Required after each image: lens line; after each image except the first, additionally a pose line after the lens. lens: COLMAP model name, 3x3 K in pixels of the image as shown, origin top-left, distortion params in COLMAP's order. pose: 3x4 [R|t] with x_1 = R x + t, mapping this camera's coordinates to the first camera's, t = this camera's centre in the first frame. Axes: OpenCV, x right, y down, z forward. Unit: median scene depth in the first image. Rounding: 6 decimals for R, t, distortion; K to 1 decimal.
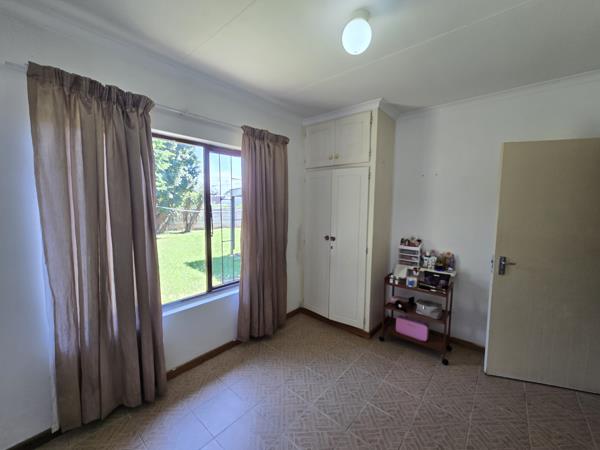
lens RADIAL K [[244.6, 0, 300.0], [0, 244.6, 225.0], [0, 0, 1]] dist [-0.013317, 0.000012]
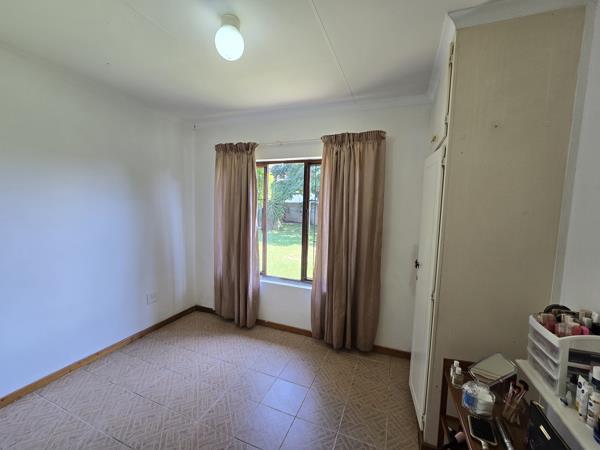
lens RADIAL K [[244.6, 0, 300.0], [0, 244.6, 225.0], [0, 0, 1]] dist [-0.013317, 0.000012]
pose [[0.326984, 0.078907, -0.941730, 0.814543], [-0.105423, 0.993334, 0.046627, -0.061906], [0.939131, 0.084033, 0.333123, 0.608530]]
